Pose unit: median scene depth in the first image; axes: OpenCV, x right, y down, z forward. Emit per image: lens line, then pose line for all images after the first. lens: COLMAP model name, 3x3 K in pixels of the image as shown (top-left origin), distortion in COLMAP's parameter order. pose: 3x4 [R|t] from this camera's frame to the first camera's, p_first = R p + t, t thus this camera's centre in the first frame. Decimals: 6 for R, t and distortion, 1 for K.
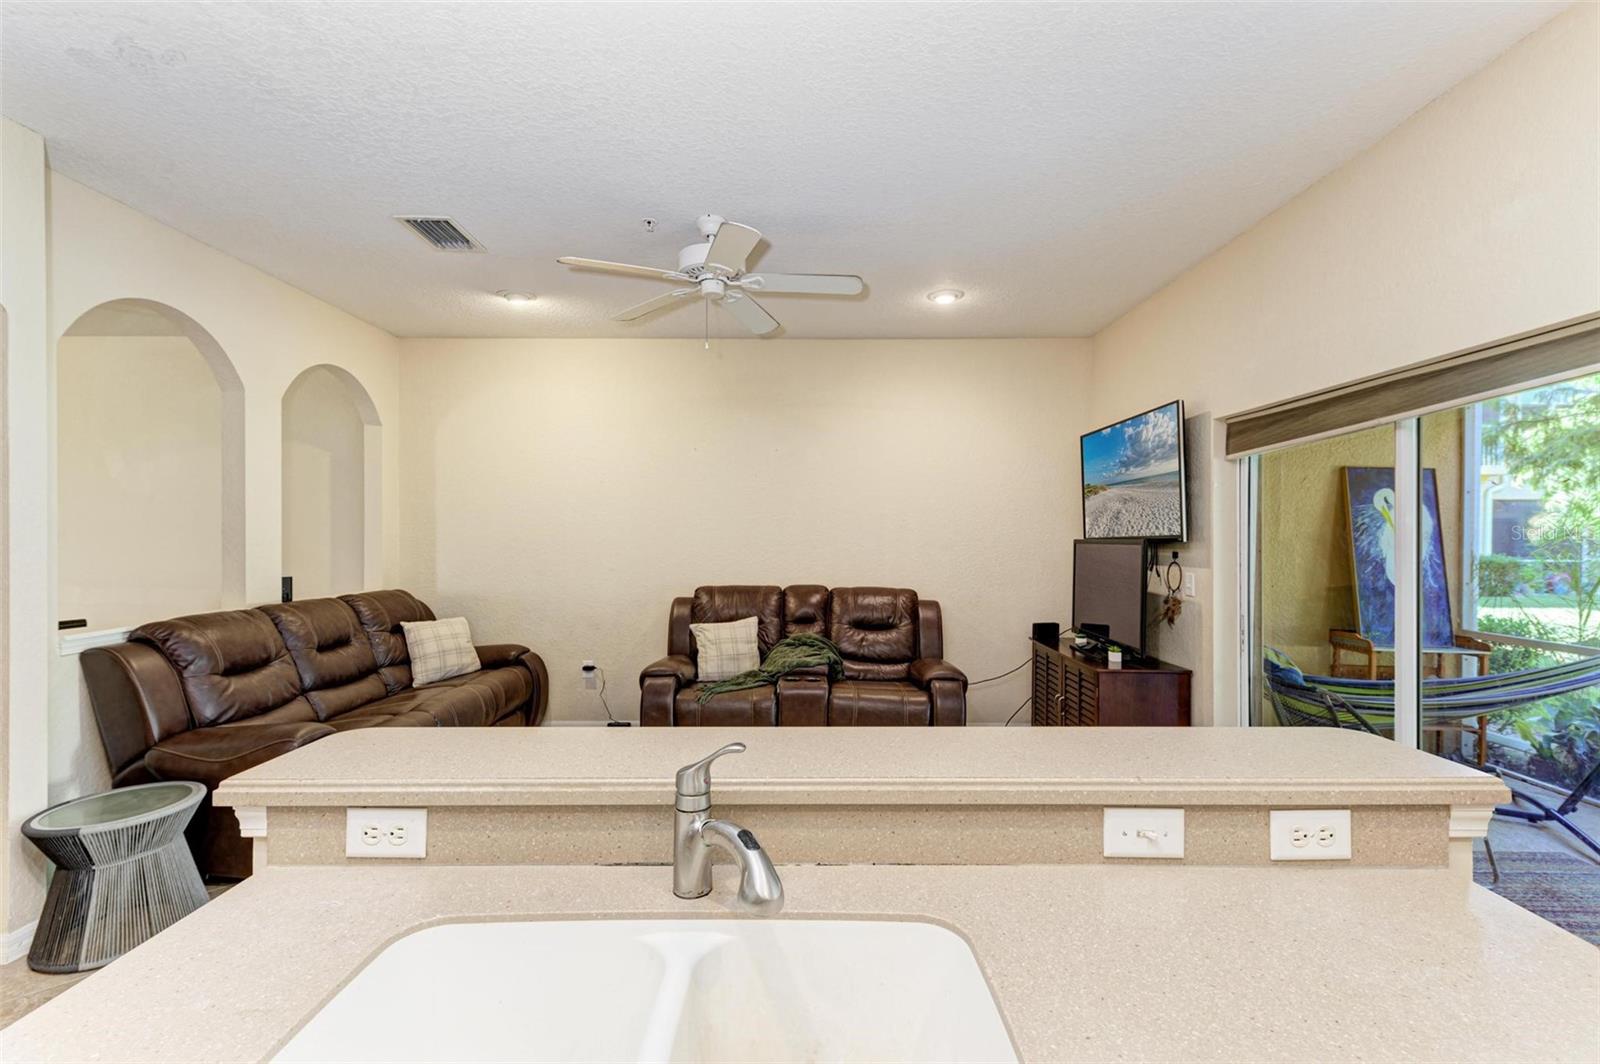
lens RADIAL K [[692.7, 0, 804.0], [0, 692.7, 544.6], [0, 0, 1]] dist [0.013070, -0.004383]
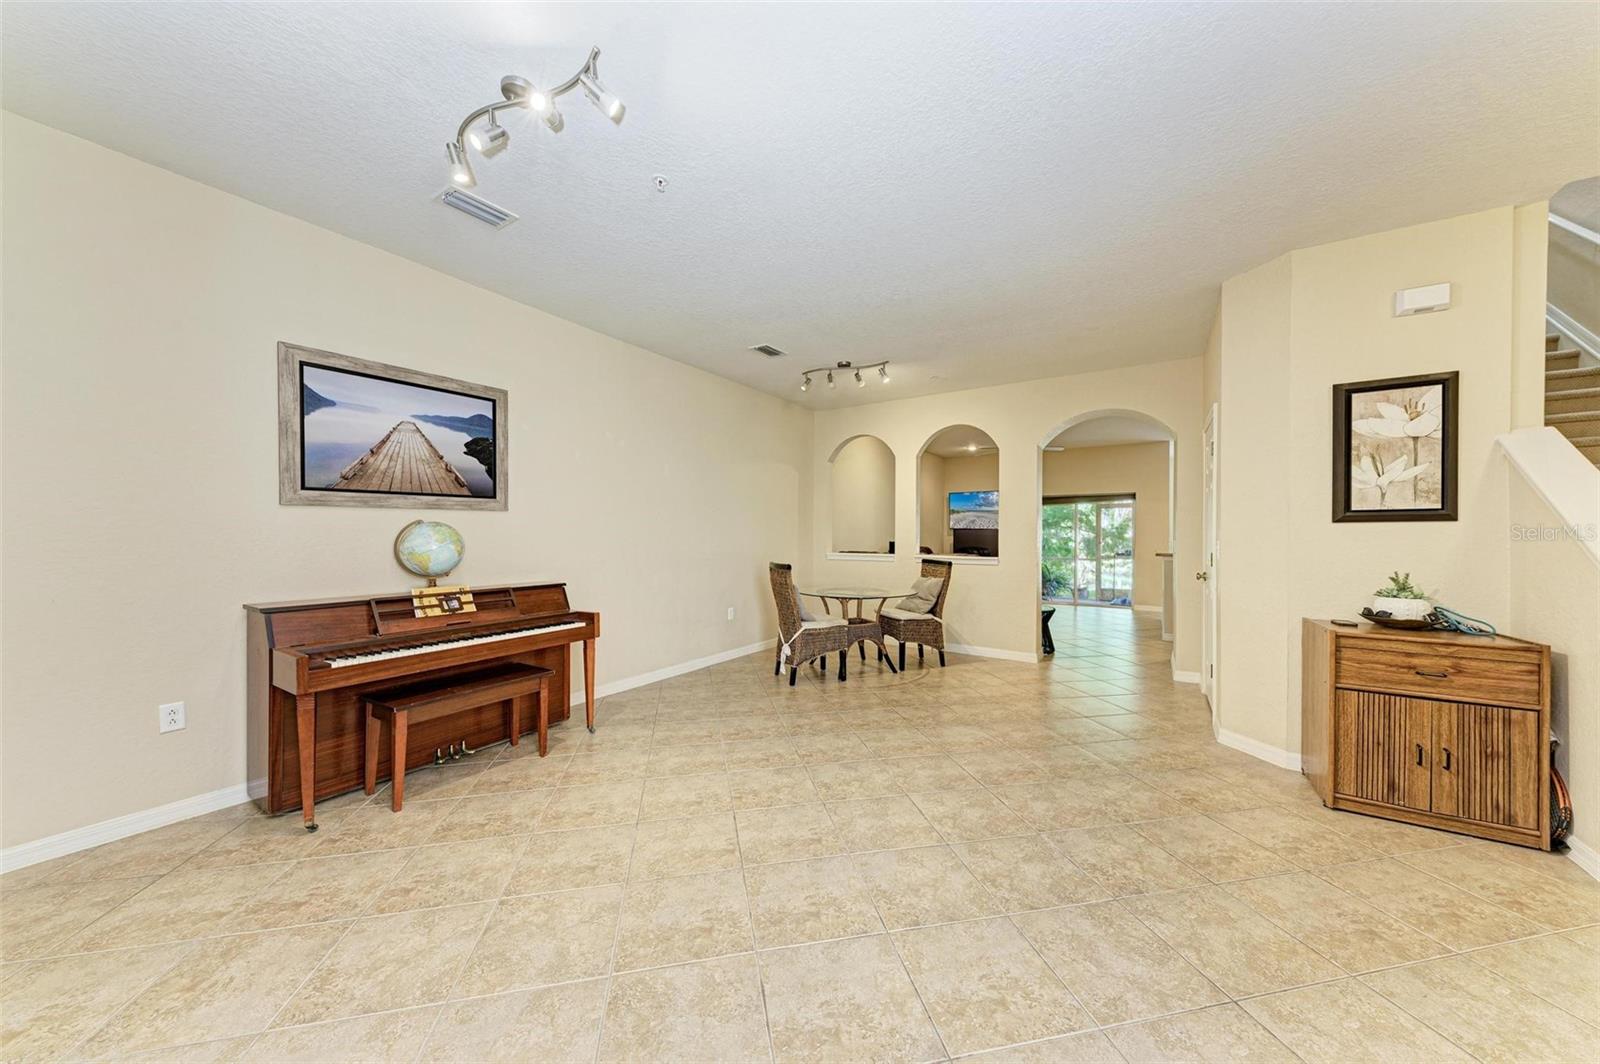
lens RADIAL K [[546.2, 0, 801.7], [0, 546.2, 537.3], [0, 0, 1]] dist [0.007640, -0.001821]
pose [[0.541510, -0.002415, 0.840691, -2.045366], [0.006575, 0.999977, -0.001363, 0.030792], [-0.840668, 0.006265, 0.541514, 0.311037]]
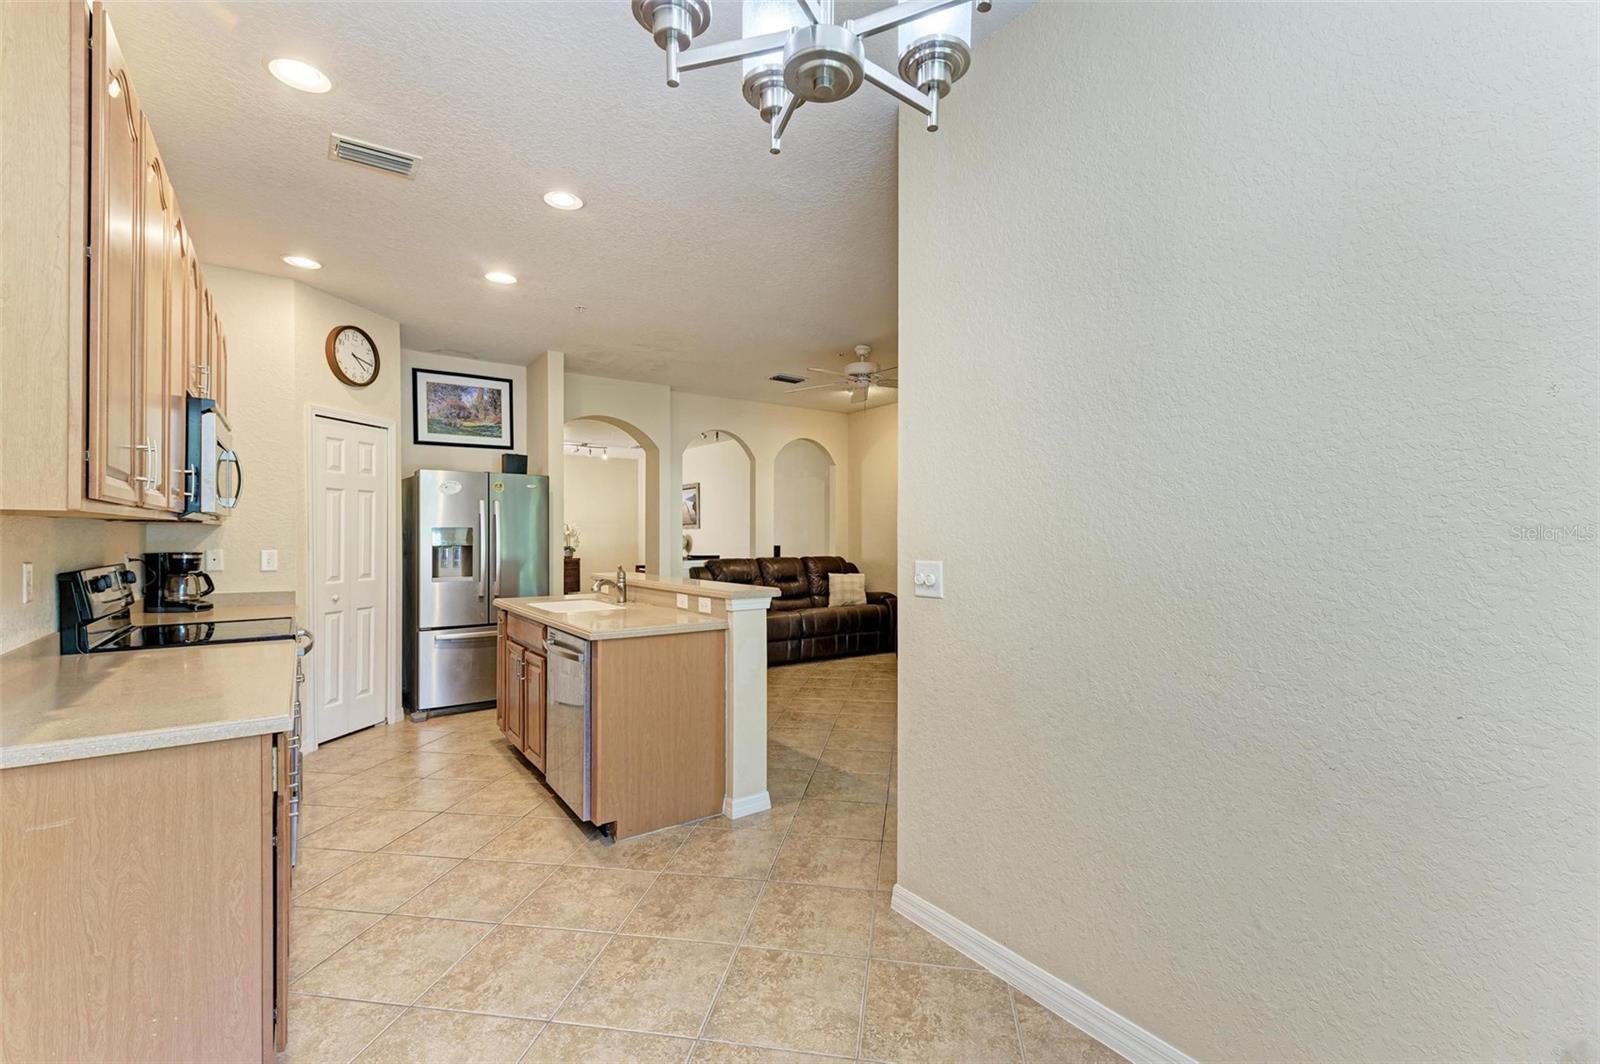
lens RADIAL K [[692.7, 0, 802.7], [0, 692.7, 539.2], [0, 0, 1]] dist [0.013070, -0.004383]
pose [[0.586212, 0.005999, -0.810136, 0.871757], [-0.011794, 0.999930, -0.001130, 0.026360], [0.810072, 0.010217, 0.586241, -0.127019]]
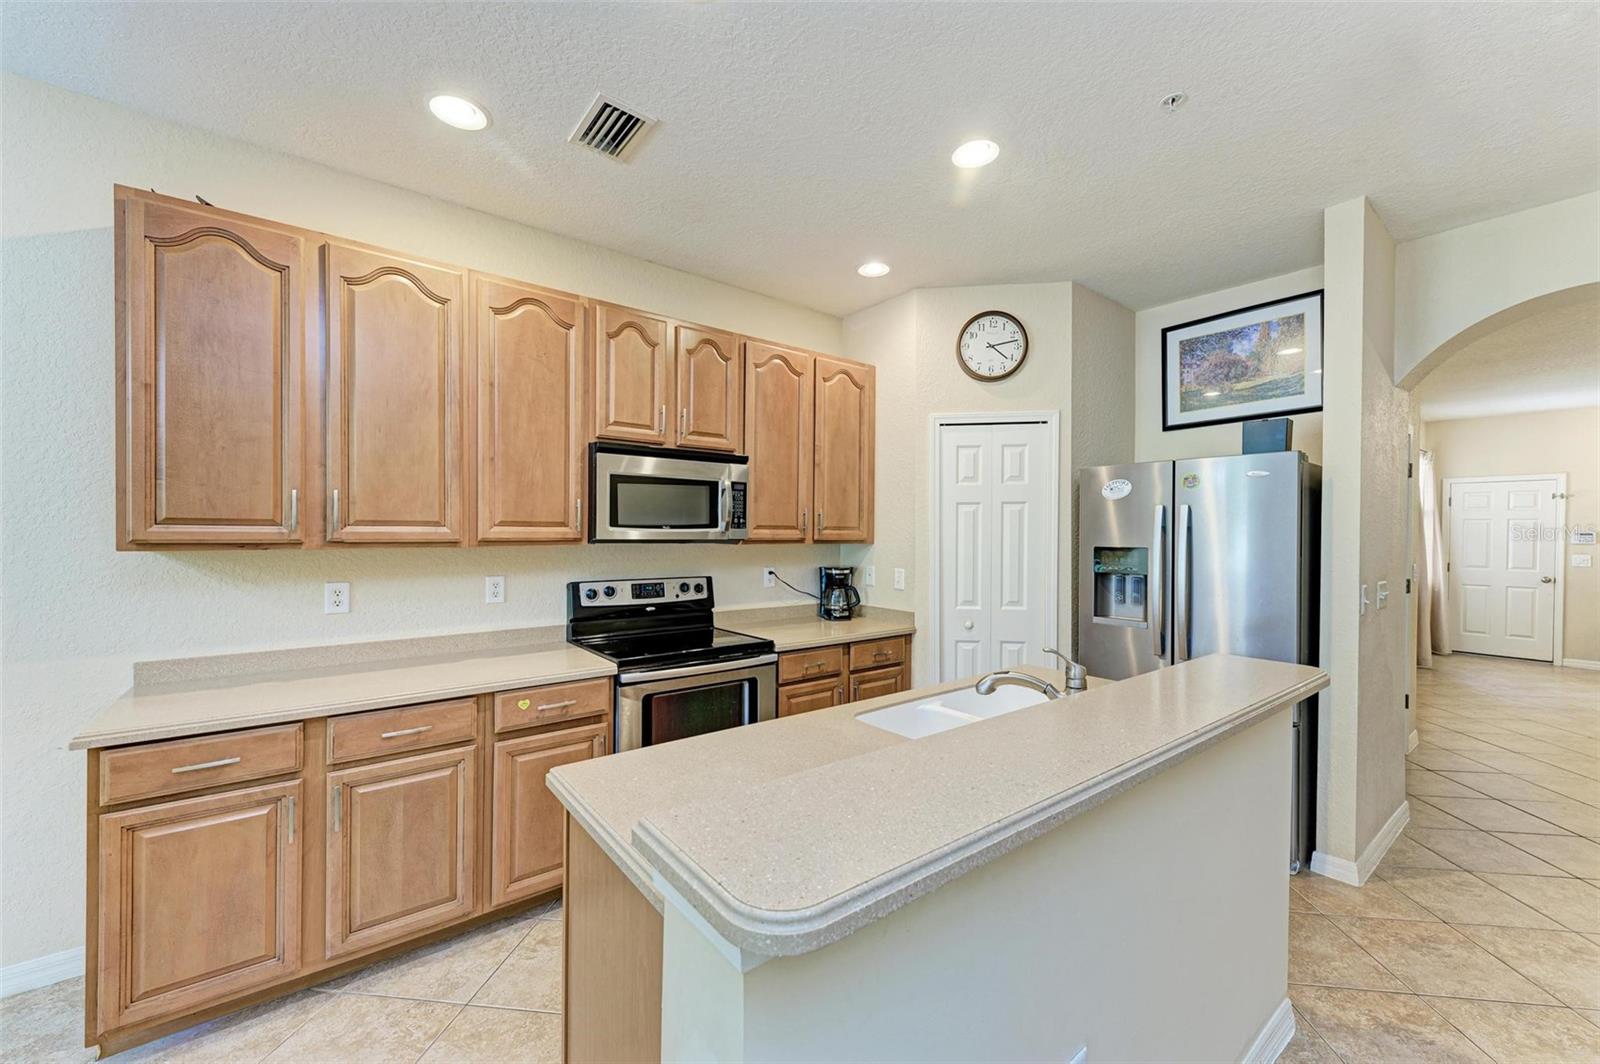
lens RADIAL K [[616.1, 0, 808.3], [0, 616.1, 539.1], [0, 0, 1]] dist [0.014233, -0.003387]
pose [[-0.785003, 0.001223, -0.619491, 0.308090], [-0.012845, 0.999751, 0.018250, -0.004986], [0.619359, 0.022283, -0.784791, 0.414402]]
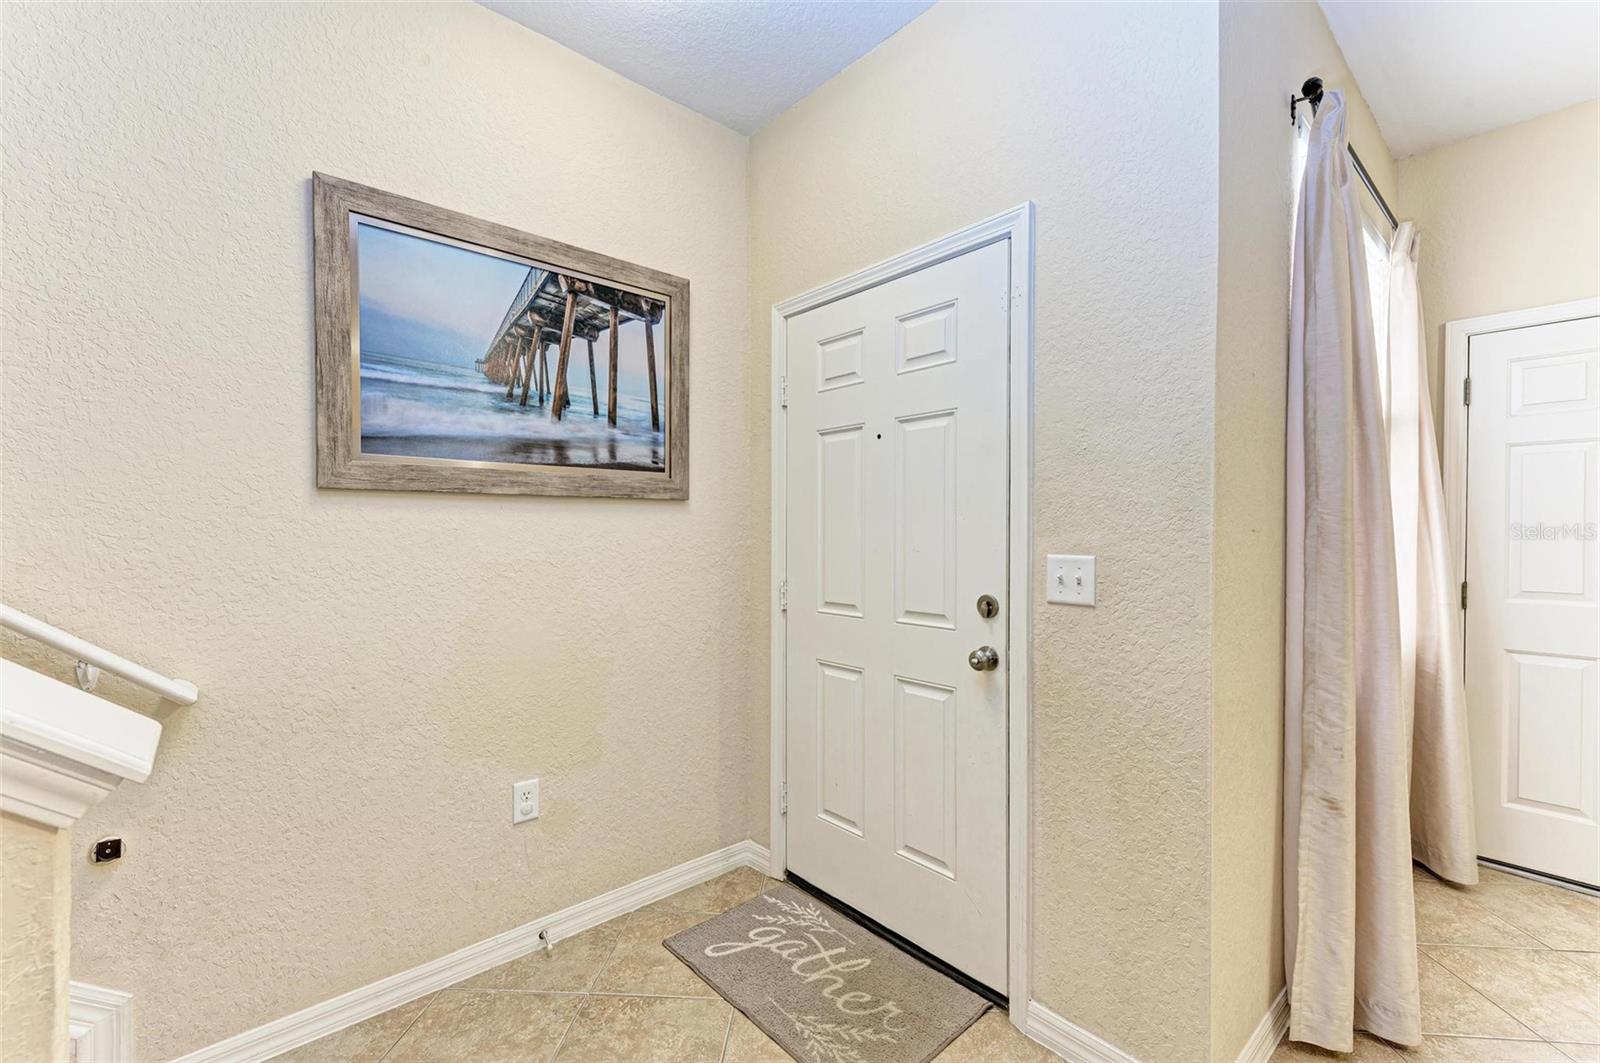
lens RADIAL K [[692.7, 0, 811.9], [0, 692.7, 529.7], [0, 0, 1]] dist [0.013070, -0.004383]
pose [[-0.734958, -0.000793, -0.678112, -1.335750], [-0.011144, 0.999878, 0.010909, 0.020504], [0.678021, 0.015574, -0.734877, 0.219141]]
